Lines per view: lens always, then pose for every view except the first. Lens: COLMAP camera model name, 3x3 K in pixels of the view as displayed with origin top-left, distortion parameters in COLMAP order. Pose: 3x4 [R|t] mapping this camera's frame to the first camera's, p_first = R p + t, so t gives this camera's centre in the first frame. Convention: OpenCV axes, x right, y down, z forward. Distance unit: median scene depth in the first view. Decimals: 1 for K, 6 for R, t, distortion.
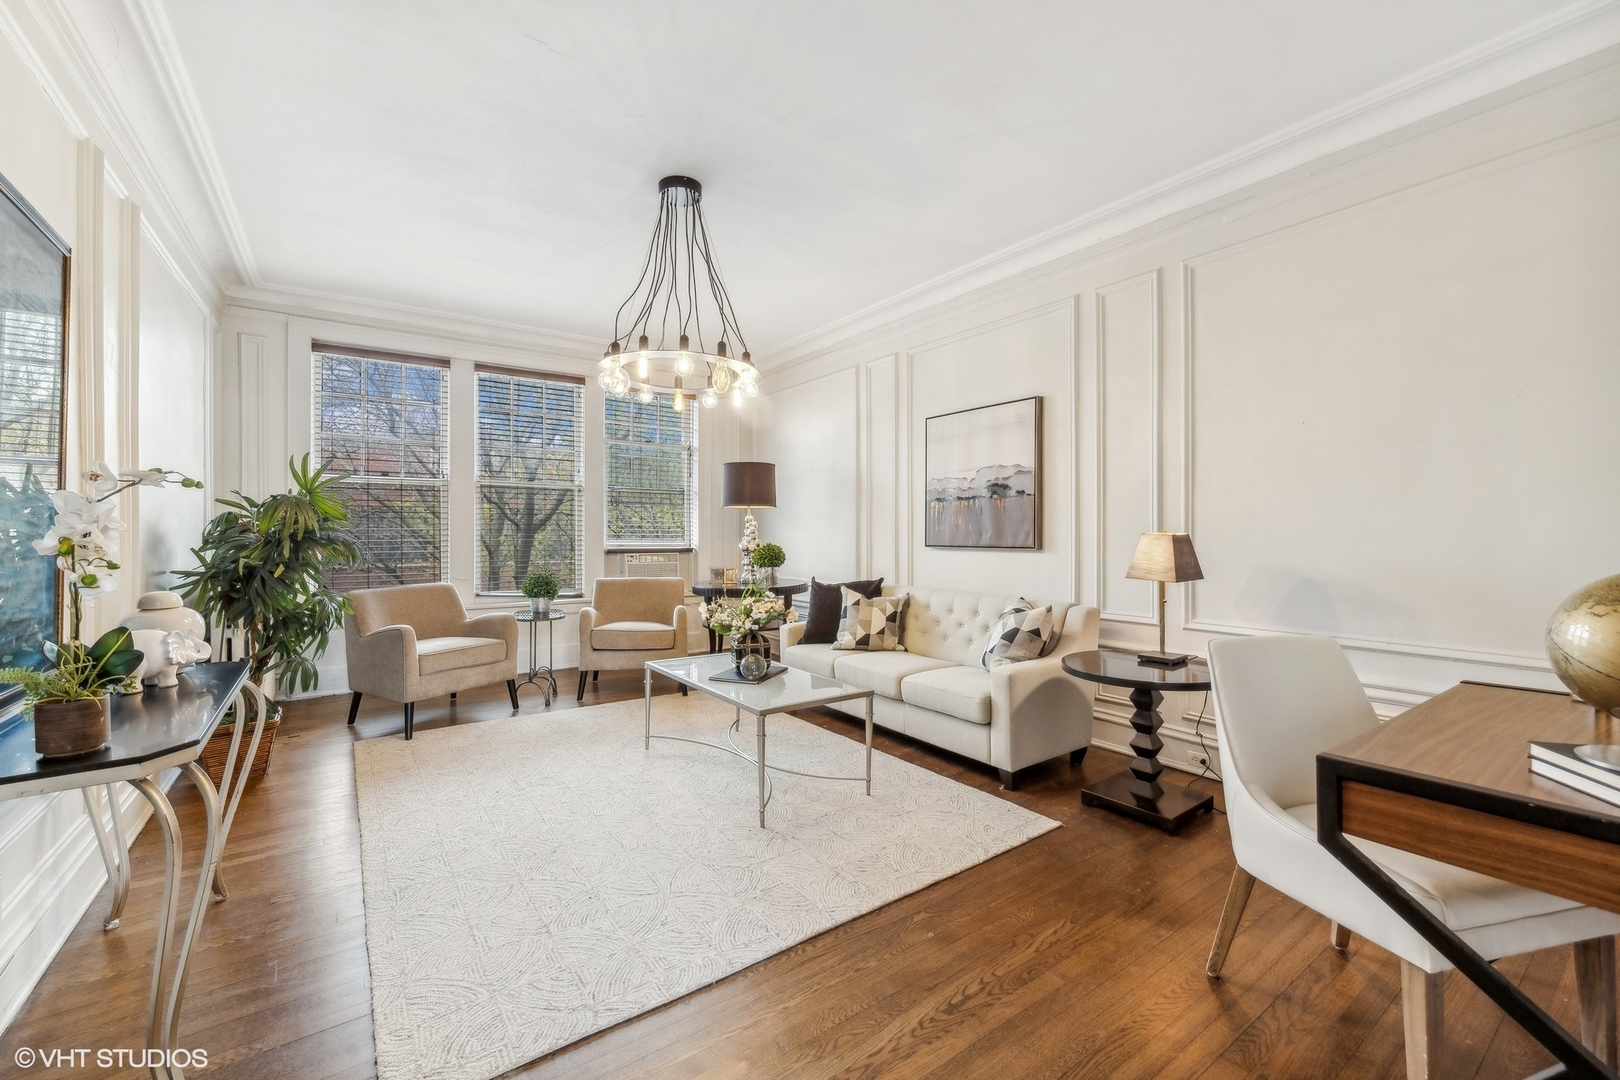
lens RADIAL K [[654.1, 0, 804.3], [0, 654.1, 533.4], [0, 0, 1]] dist [-0.003573, 0.002230]
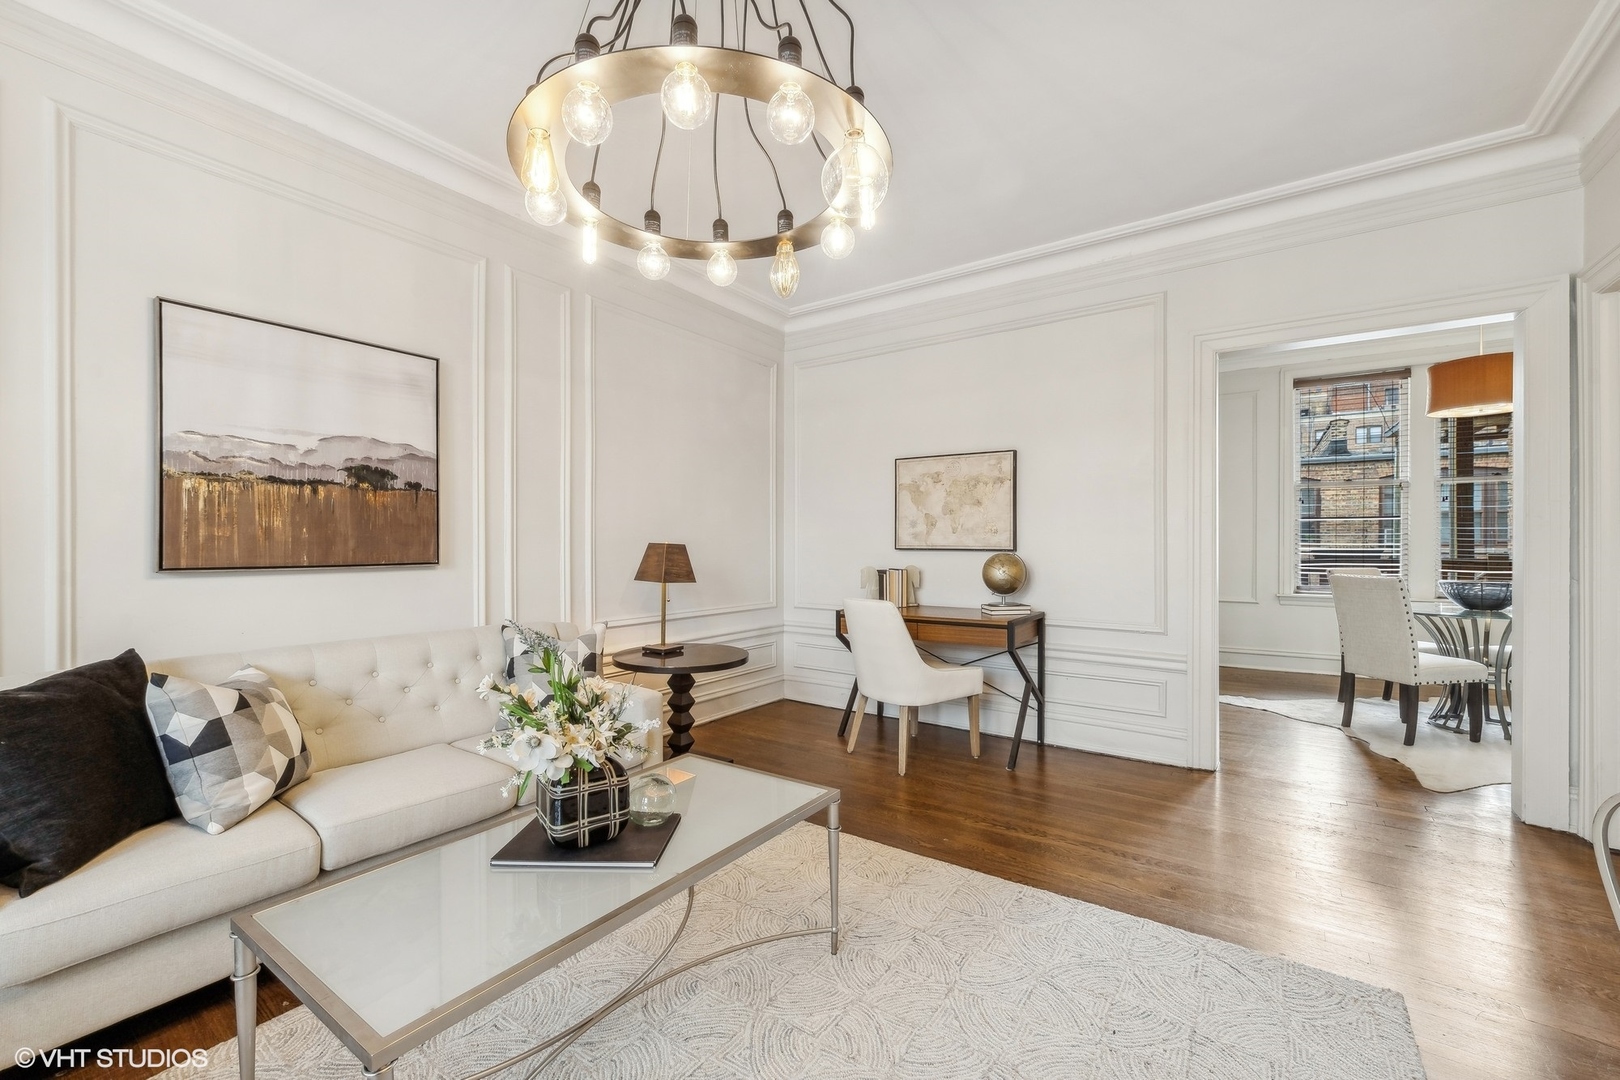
lens RADIAL K [[654.1, 0, 817.6], [0, 654.1, 547.1], [0, 0, 1]] dist [-0.003573, 0.002230]
pose [[-0.335173, -0.004333, 0.942147, -0.479407], [-0.000123, 0.999990, 0.004555, 0.000633], [-0.942157, 0.001411, -0.335170, 0.822392]]
